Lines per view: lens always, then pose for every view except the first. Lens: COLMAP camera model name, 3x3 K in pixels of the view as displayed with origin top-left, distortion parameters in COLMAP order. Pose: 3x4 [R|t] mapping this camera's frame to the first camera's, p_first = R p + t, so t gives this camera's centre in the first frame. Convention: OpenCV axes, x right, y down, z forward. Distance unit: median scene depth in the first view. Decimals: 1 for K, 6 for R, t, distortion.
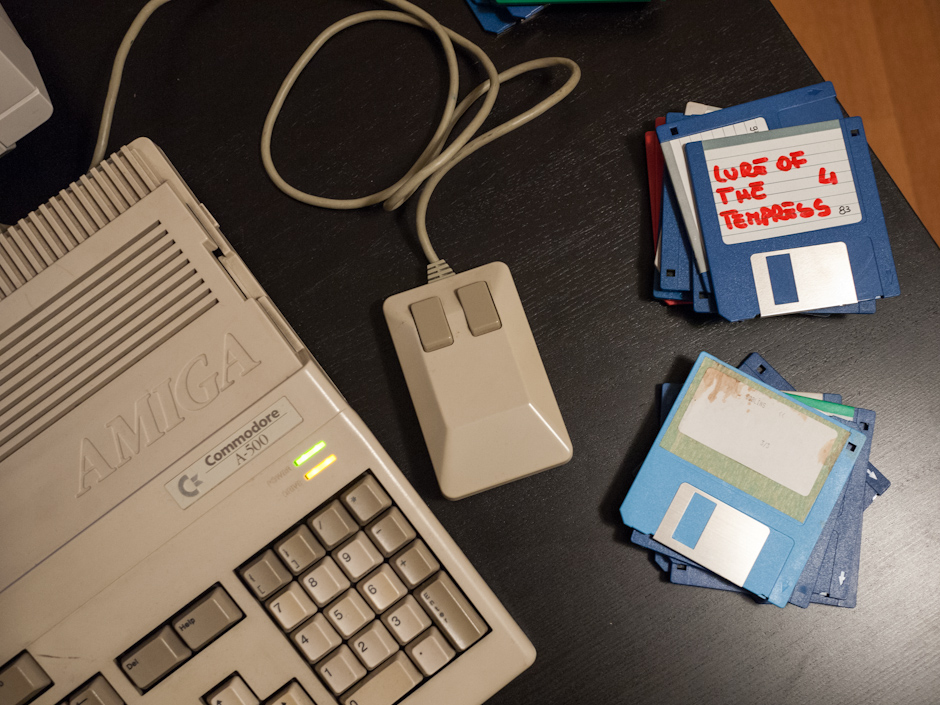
lens RADIAL K [[1098.2, 0, 470.0], [0, 1098.2, 352.5], [0, 0, 1]] dist [-0.028339, 0.030533]
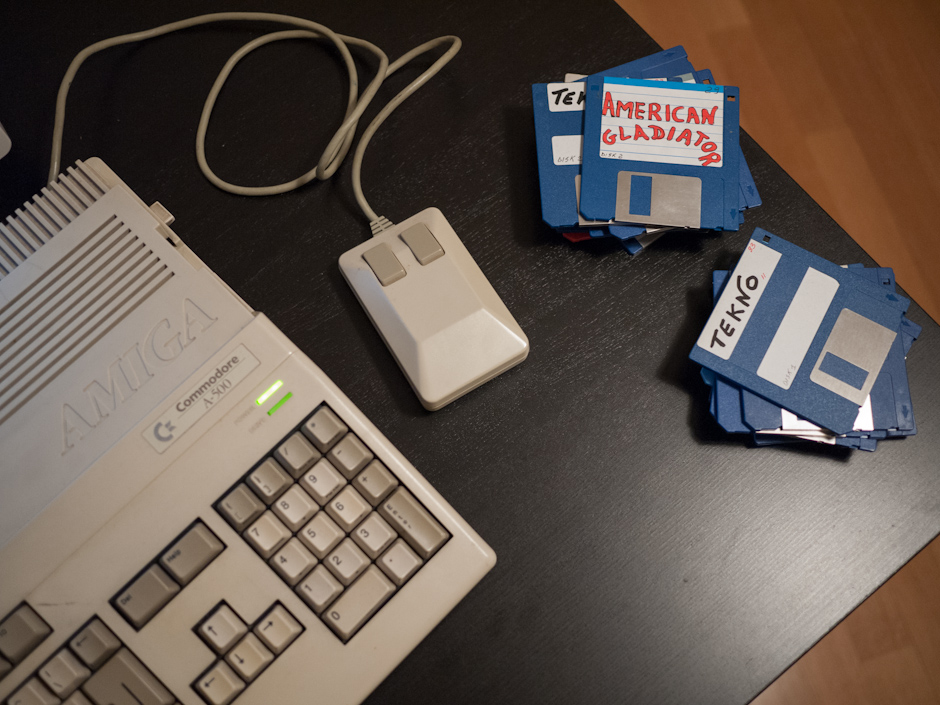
lens RADIAL K [[1098.2, 0, 470.0], [0, 1098.2, 352.5], [0, 0, 1]] dist [-0.028339, 0.030533]
pose [[0.989442, -0.126764, 0.070246, -0.017263], [0.136539, 0.977859, -0.158586, 0.257722], [-0.048588, 0.166504, 0.984843, -0.117972]]
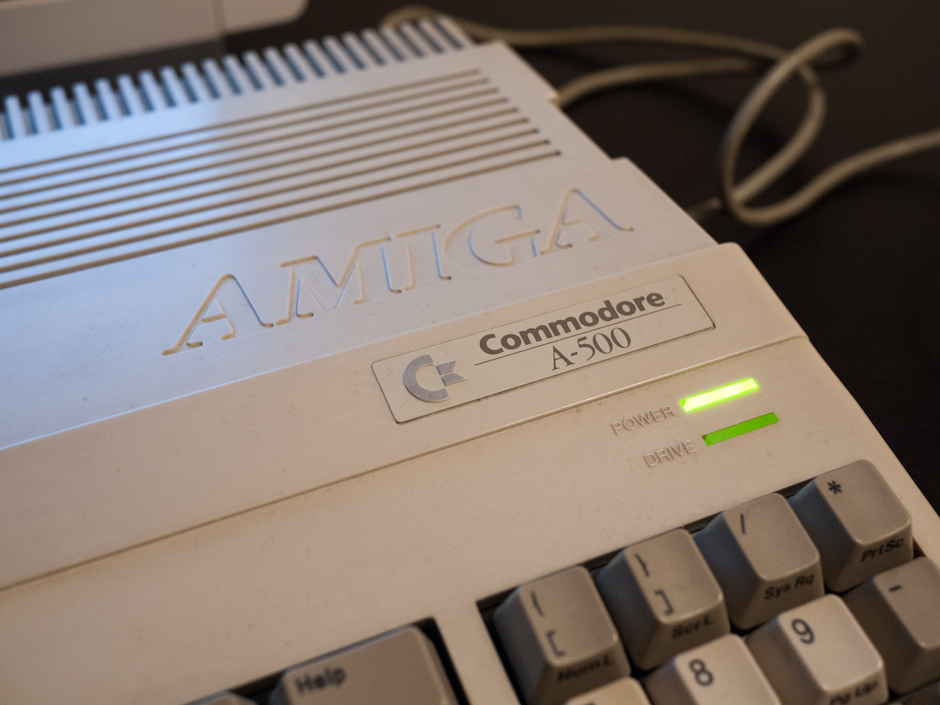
lens RADIAL K [[1098.2, 0, 470.0], [0, 1098.2, 352.5], [0, 0, 1]] dist [-0.028339, 0.030533]
pose [[0.972241, 0.167282, -0.163596, -0.173126], [-0.233132, 0.752068, -0.616476, 0.358966], [0.019910, 0.637503, 0.770191, 0.668032]]
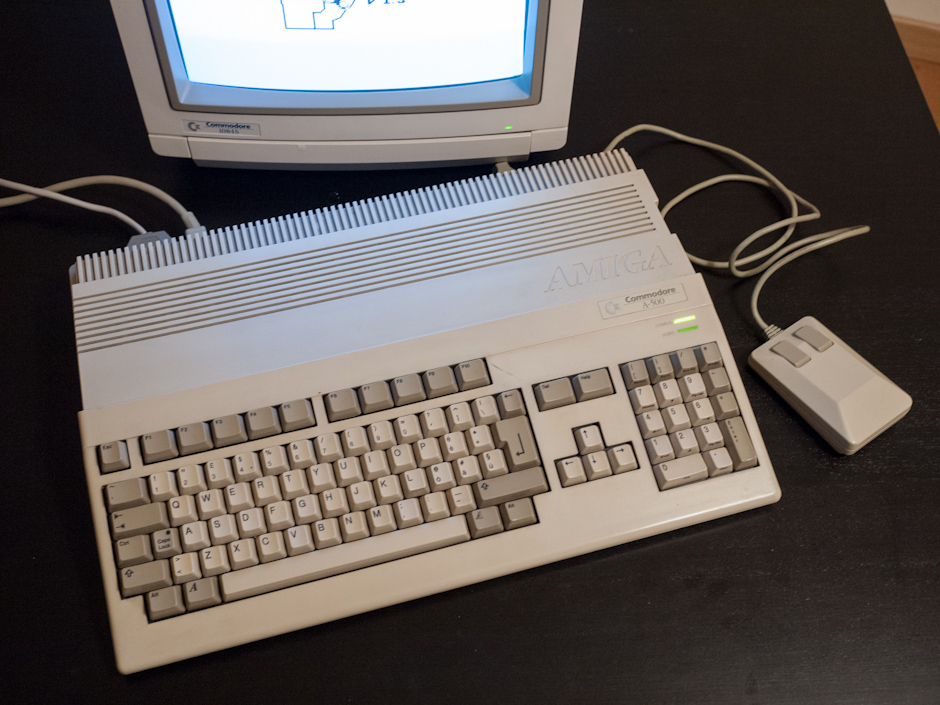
lens RADIAL K [[1098.2, 0, 470.0], [0, 1098.2, 352.5], [0, 0, 1]] dist [-0.028339, 0.030533]
pose [[0.932154, 0.327193, -0.155028, -0.174664], [-0.361898, 0.854876, -0.371775, 0.856655], [0.010888, 0.402656, 0.915287, -0.476931]]
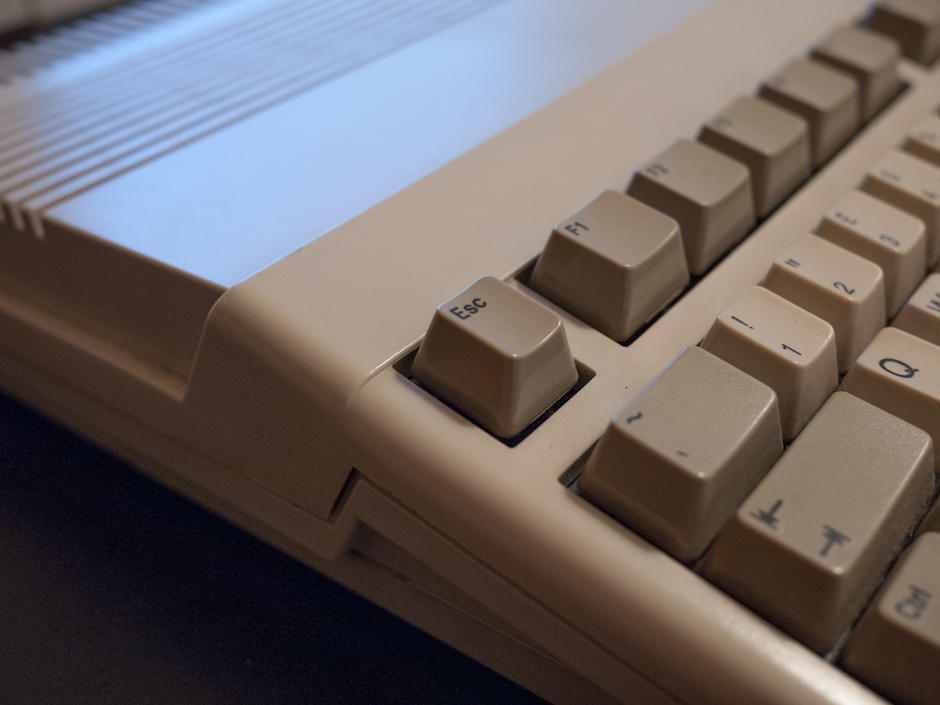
lens RADIAL K [[1098.2, 0, 470.0], [0, 1098.2, 352.5], [0, 0, 1]] dist [-0.028339, 0.030533]
pose [[0.967458, -0.175418, 0.182353, -0.872050], [0.253019, 0.663936, -0.703684, 0.811174], [0.002368, 0.726924, 0.686714, 0.725114]]
